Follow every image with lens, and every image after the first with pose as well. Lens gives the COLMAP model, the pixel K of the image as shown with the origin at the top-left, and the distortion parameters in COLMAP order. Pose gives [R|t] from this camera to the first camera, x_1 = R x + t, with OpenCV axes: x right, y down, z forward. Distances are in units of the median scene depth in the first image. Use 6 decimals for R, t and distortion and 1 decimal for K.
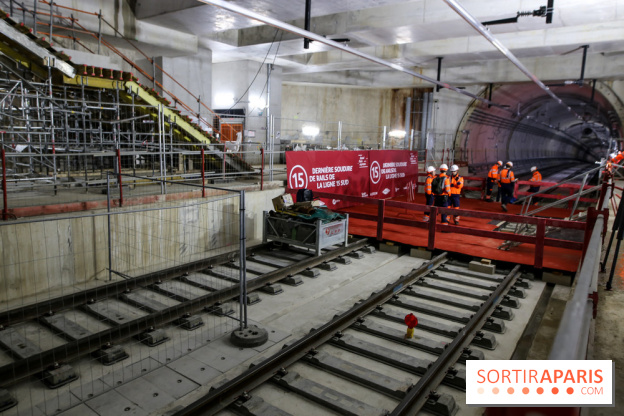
lens RADIAL K [[430.0, 0, 311.1], [0, 430.0, 204.6], [0, 0, 1]] dist [-0.054706, 0.048150]
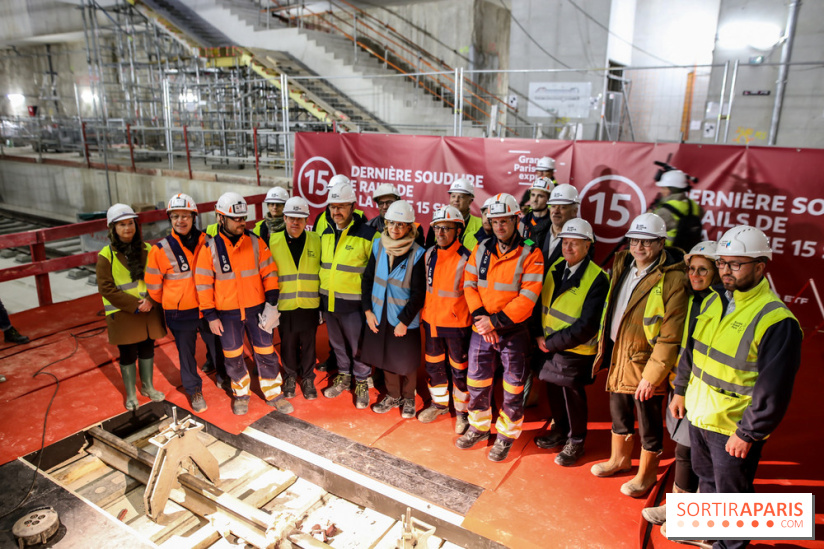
lens RADIAL K [[567.9, 0, 410.8], [0, 567.9, 270.1], [0, 0, 1]] dist [-0.054706, 0.048150]
pose [[0.055446, 0.238228, -0.969625, 0.766063], [-0.161712, 0.960440, 0.226724, -0.138320], [0.985279, 0.144229, 0.091777, 1.067540]]
